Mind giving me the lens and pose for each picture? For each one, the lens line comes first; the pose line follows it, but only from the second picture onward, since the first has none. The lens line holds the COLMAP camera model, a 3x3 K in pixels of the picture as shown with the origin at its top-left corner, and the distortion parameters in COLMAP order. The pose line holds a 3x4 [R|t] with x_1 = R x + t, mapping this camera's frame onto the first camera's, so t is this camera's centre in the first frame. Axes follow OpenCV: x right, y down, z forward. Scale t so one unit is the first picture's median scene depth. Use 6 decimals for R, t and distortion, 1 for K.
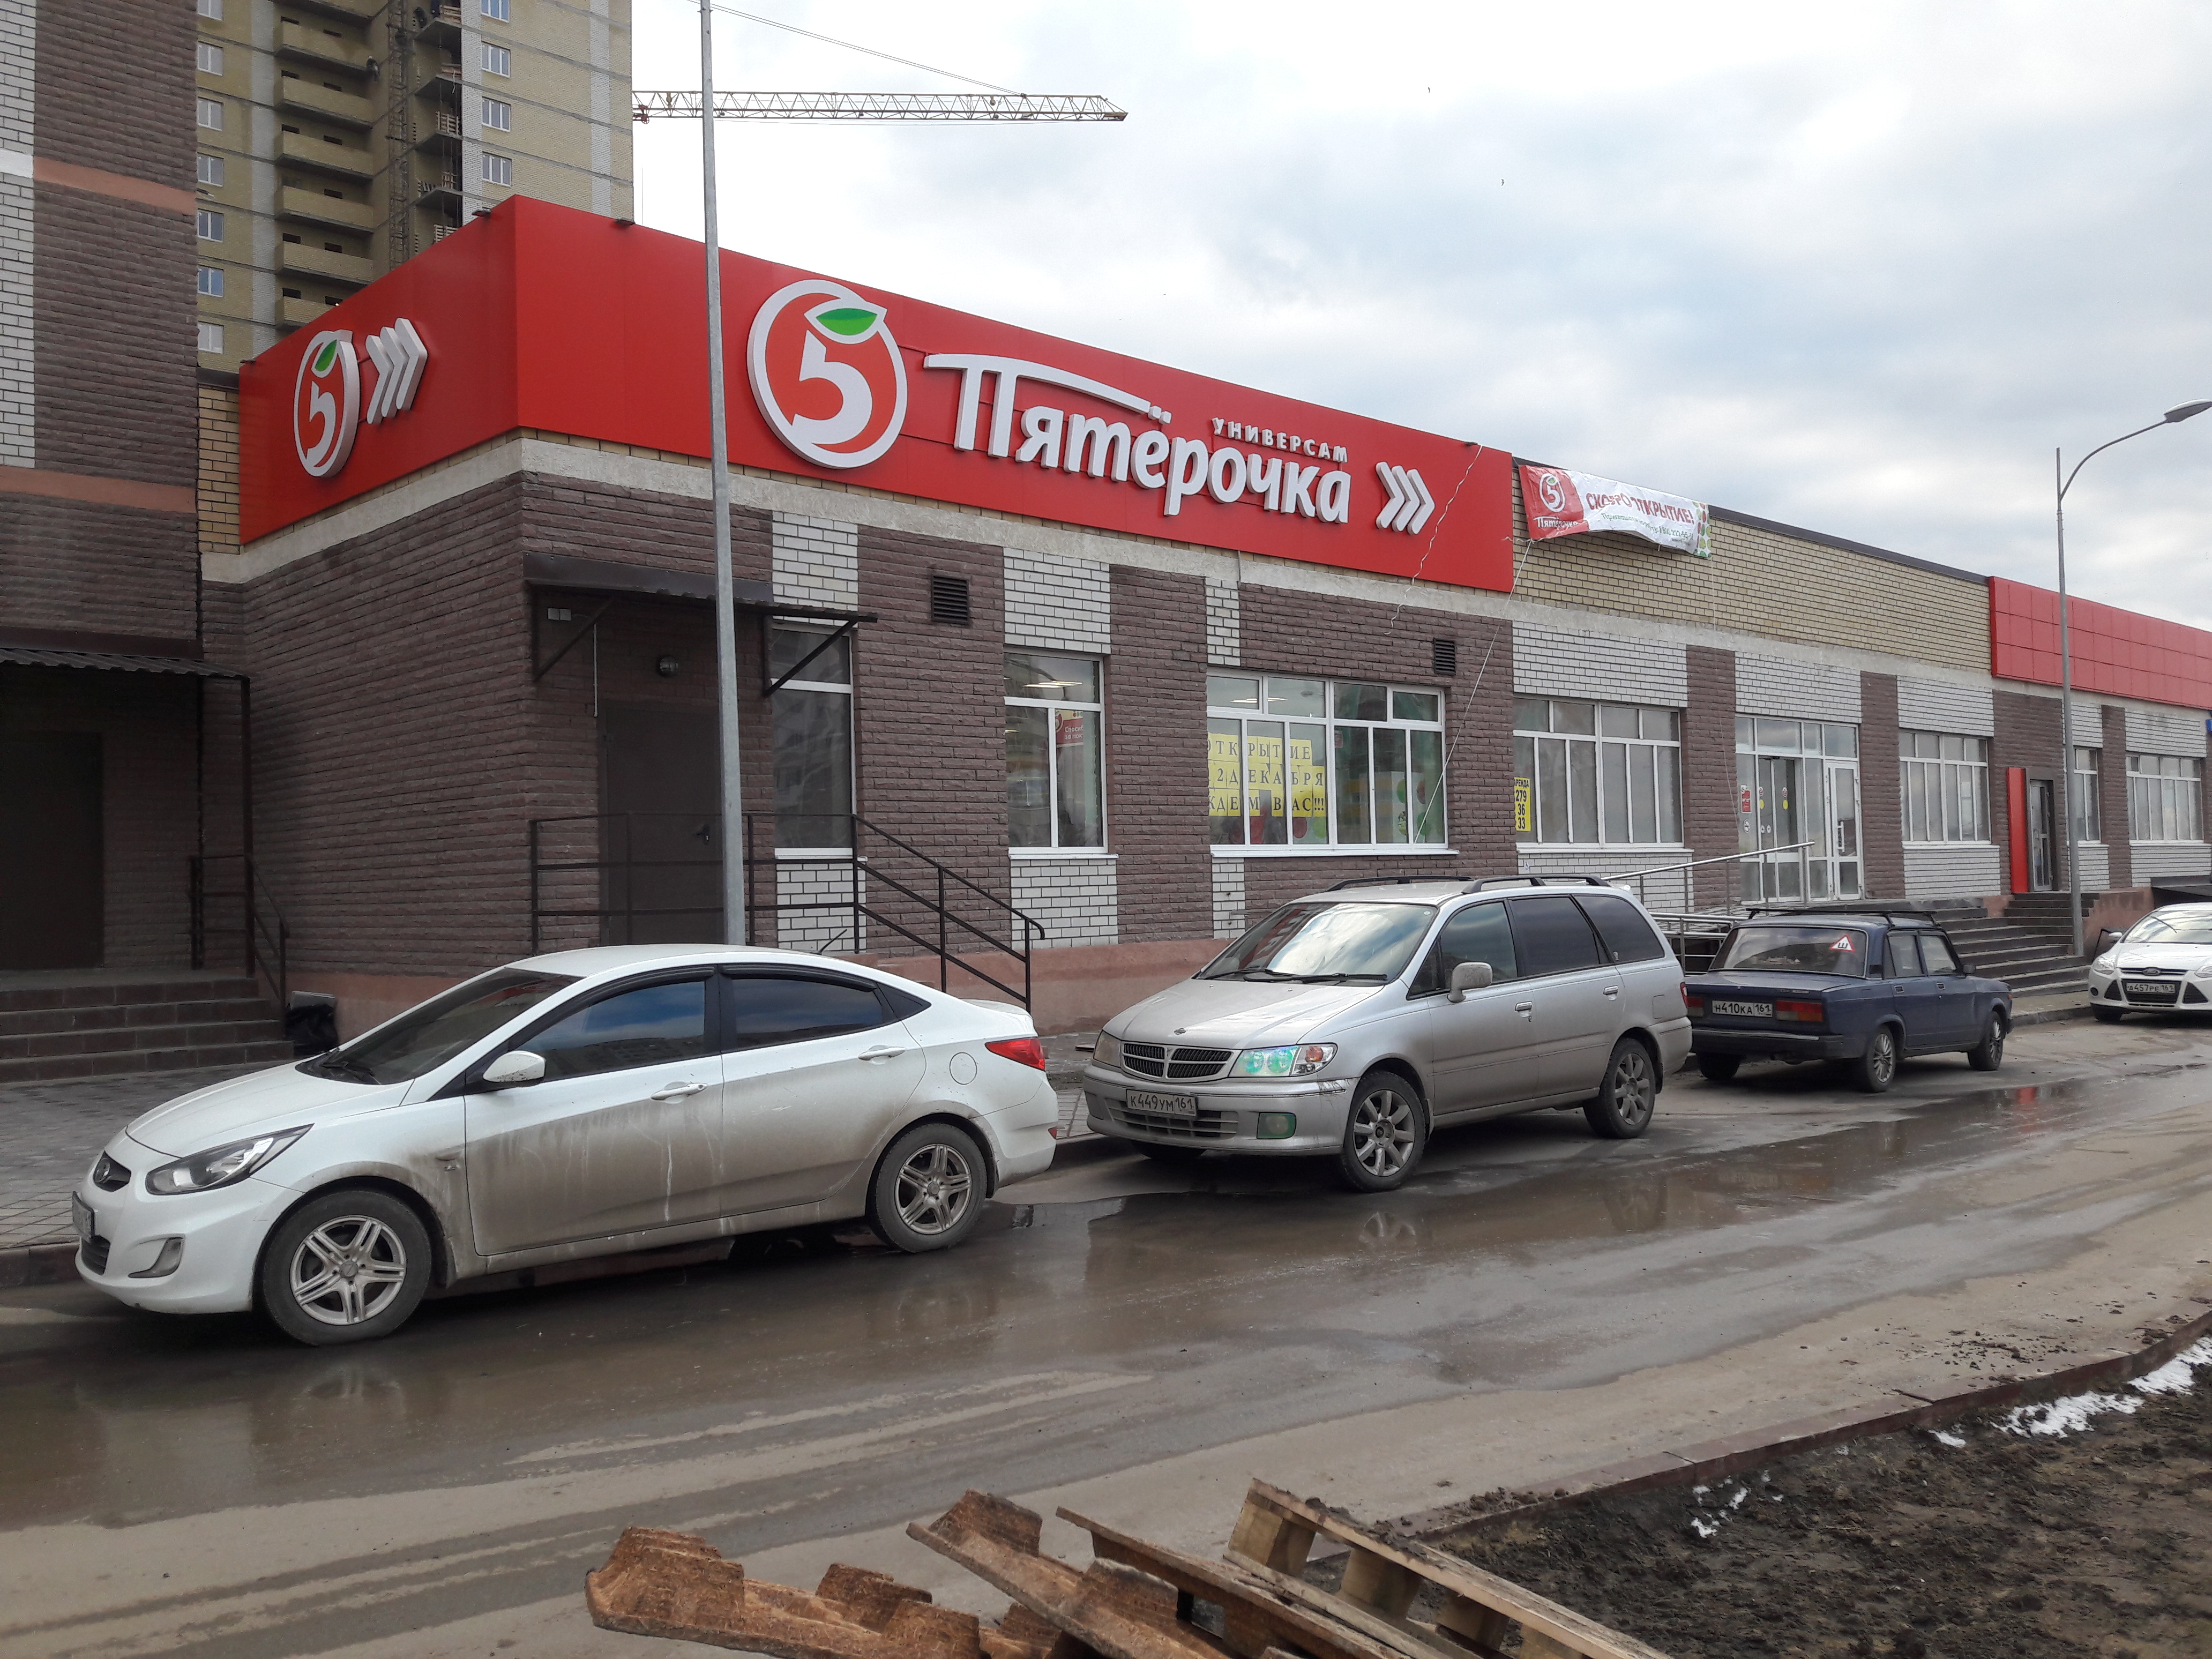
lens RADIAL K [[1791.6, 0, 1106.0], [0, 1791.6, 829.5], [0, 0, 1]] dist [0.107145, -0.000393]
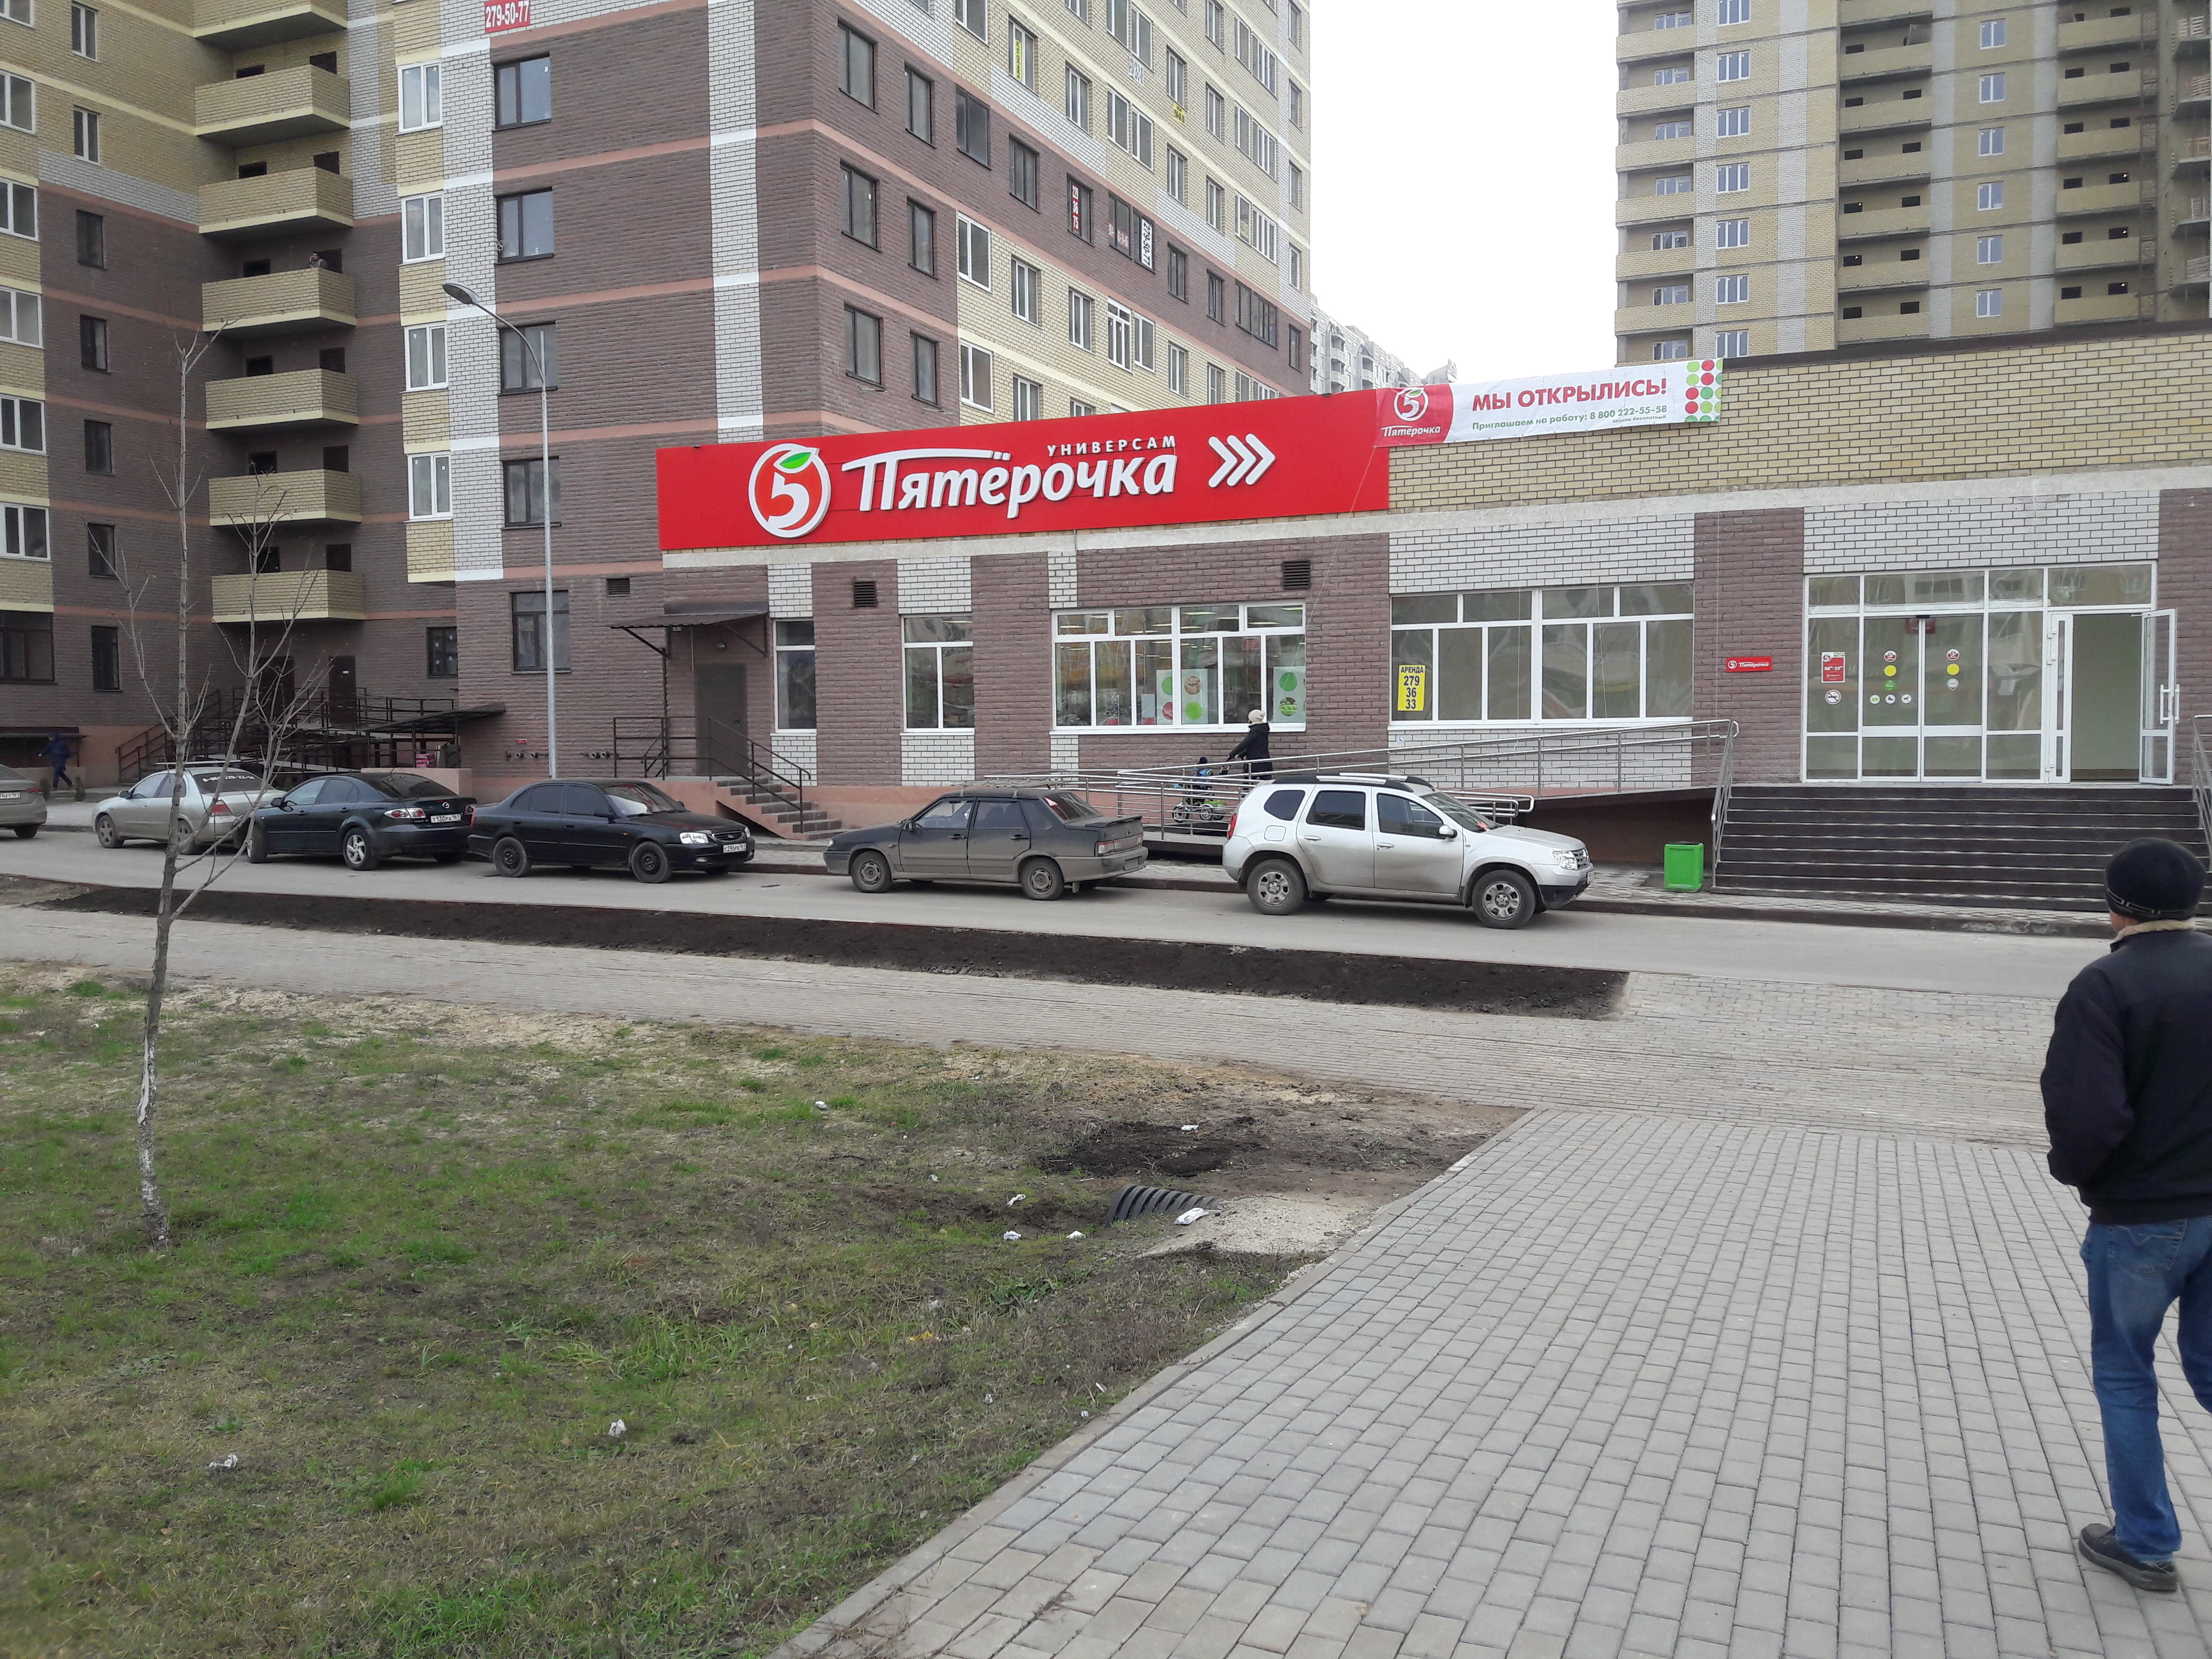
lens RADIAL K [[1791.6, 0, 1106.0], [0, 1791.6, 829.5], [0, 0, 1]] dist [0.107145, -0.000393]
pose [[0.400944, 0.055320, -0.914431, 1.510053], [0.019736, 0.997422, 0.068994, -0.008399], [0.915890, -0.045710, 0.398819, 0.423918]]
